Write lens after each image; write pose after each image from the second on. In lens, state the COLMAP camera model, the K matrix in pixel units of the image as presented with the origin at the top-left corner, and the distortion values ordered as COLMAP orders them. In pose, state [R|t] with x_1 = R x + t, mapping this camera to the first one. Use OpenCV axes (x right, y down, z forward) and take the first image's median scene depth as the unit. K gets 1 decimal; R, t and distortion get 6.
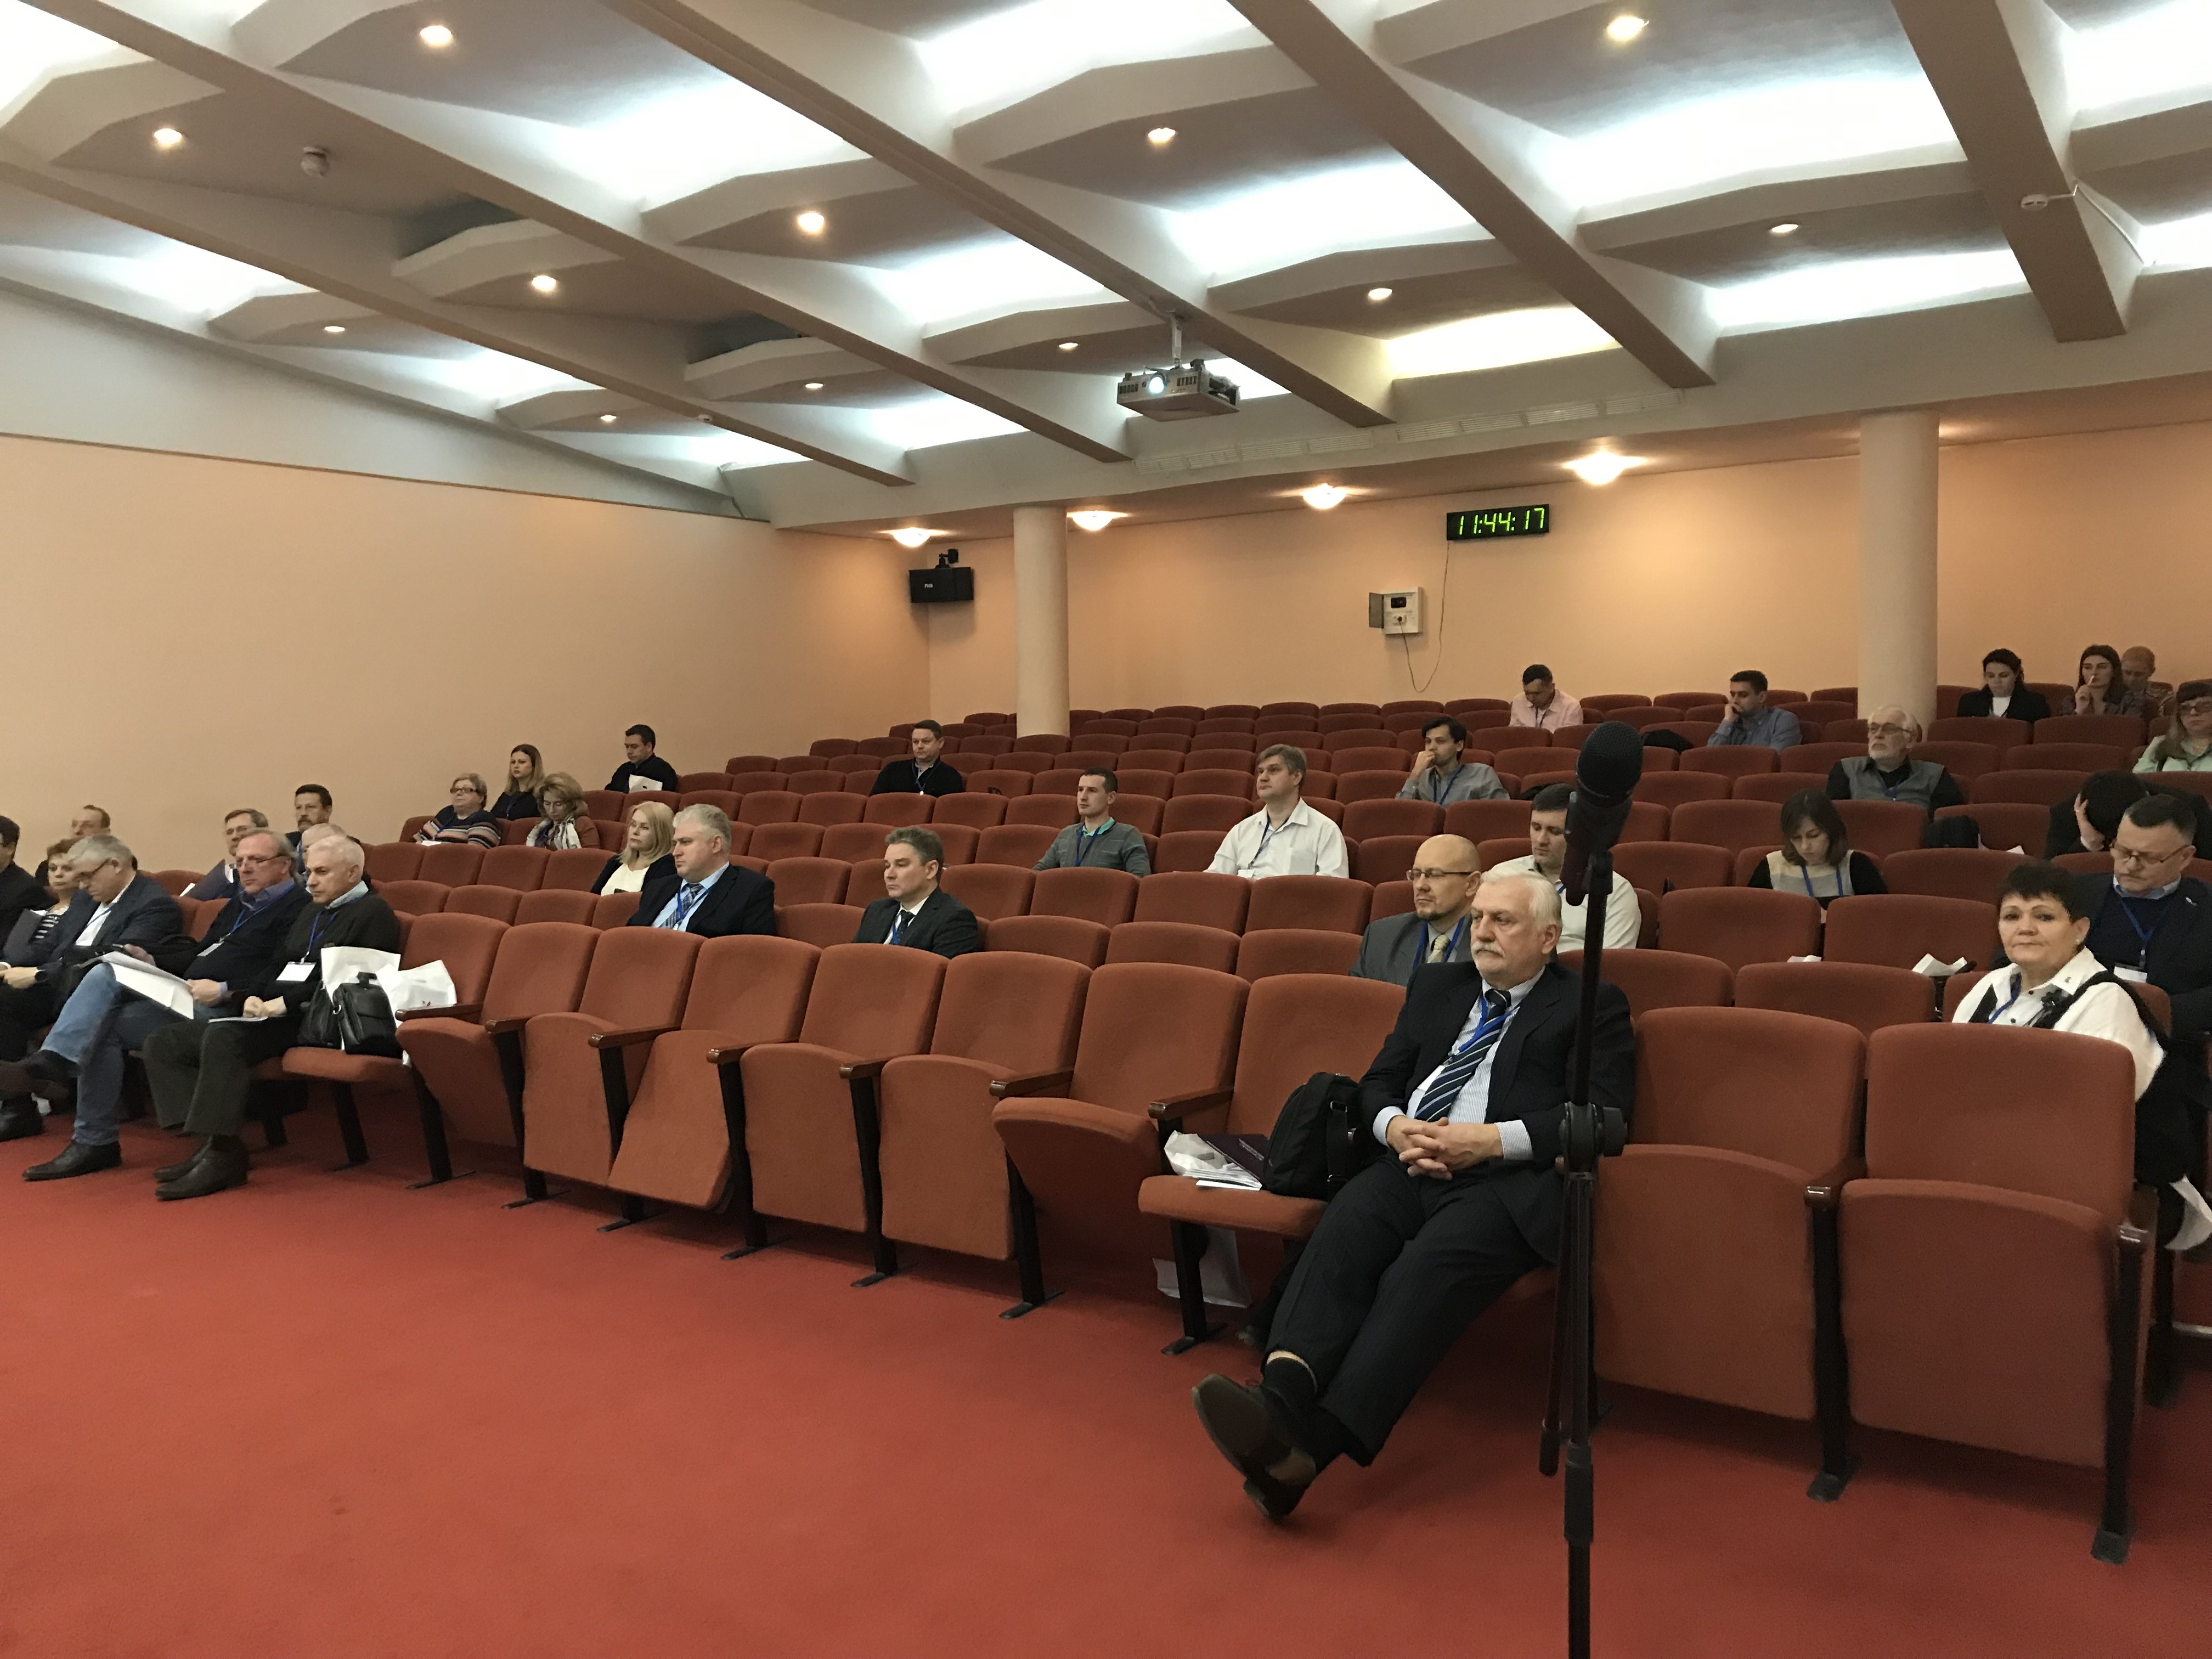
lens RADIAL K [[1823.1, 0, 1106.0], [0, 1823.1, 829.5], [0, 0, 1]] dist [0.009961, -0.000152]
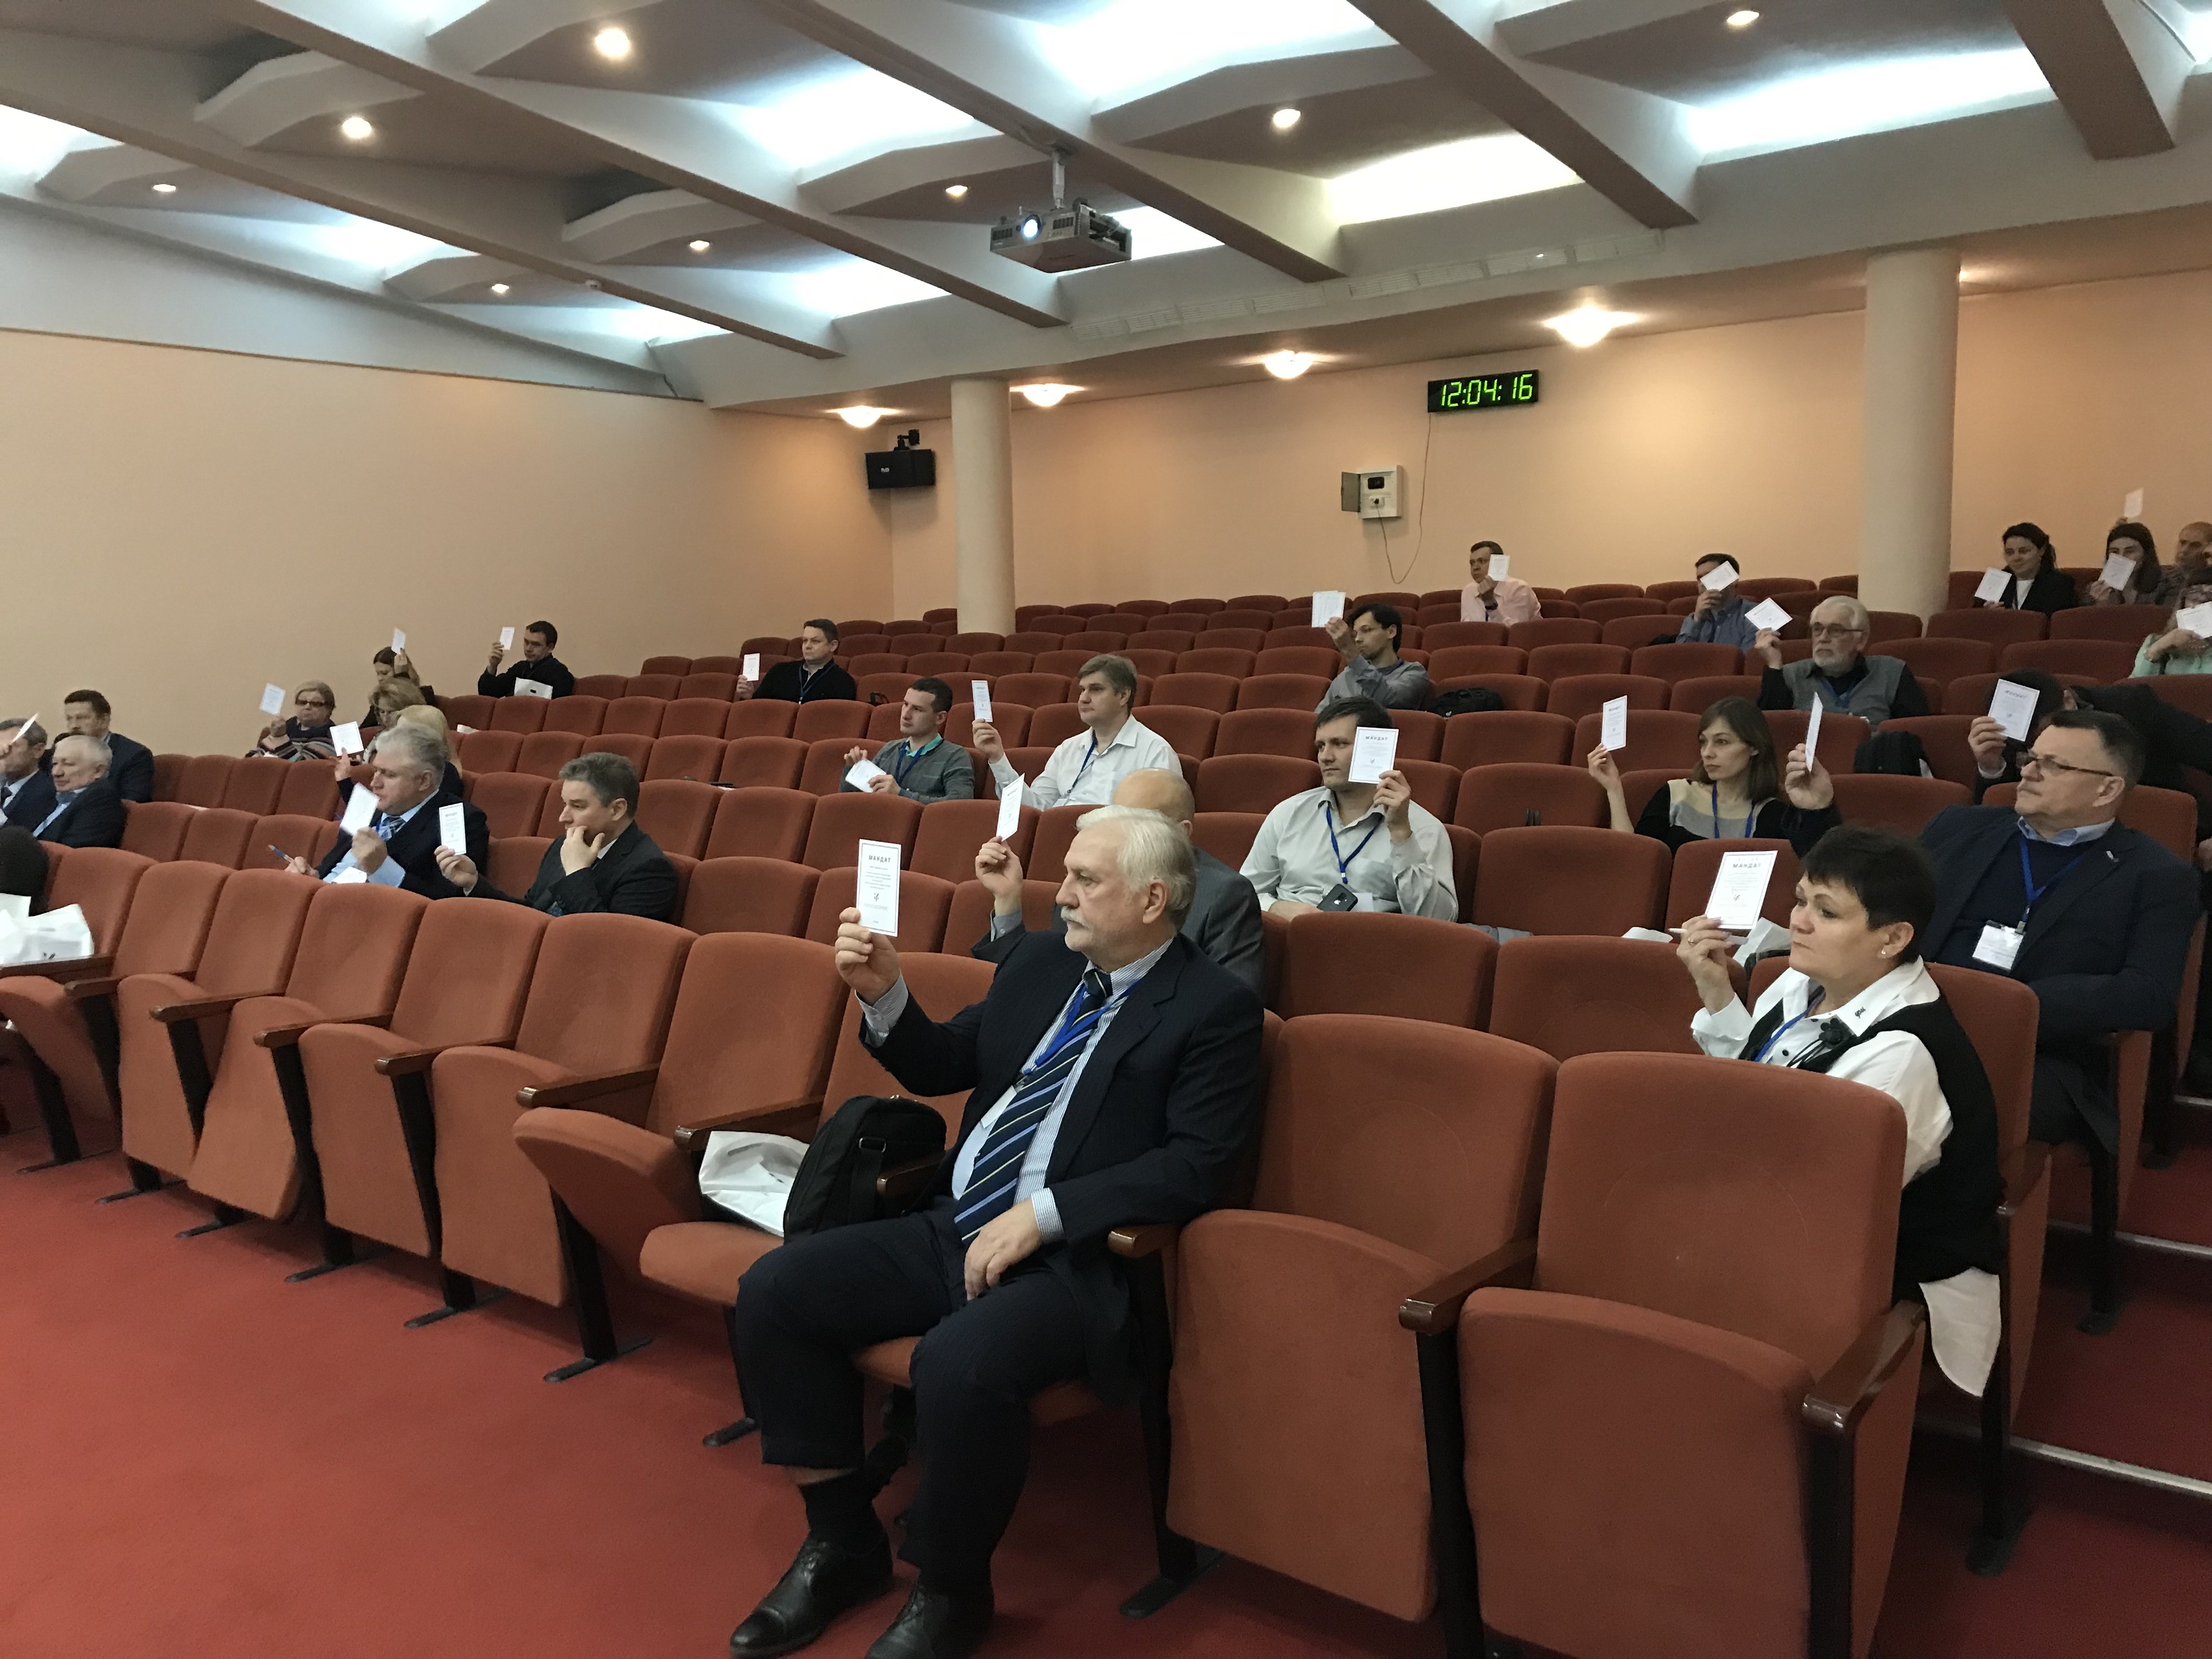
lens RADIAL K [[1833.1, 0, 1106.0], [0, 1833.1, 829.5], [0, 0, 1]] dist [-0.005260, 0.006427]
pose [[0.998473, 0.001462, -0.055218, 0.095510], [0.001731, 0.998331, 0.057725, -0.007090], [0.055210, -0.057732, 0.996804, 0.097032]]
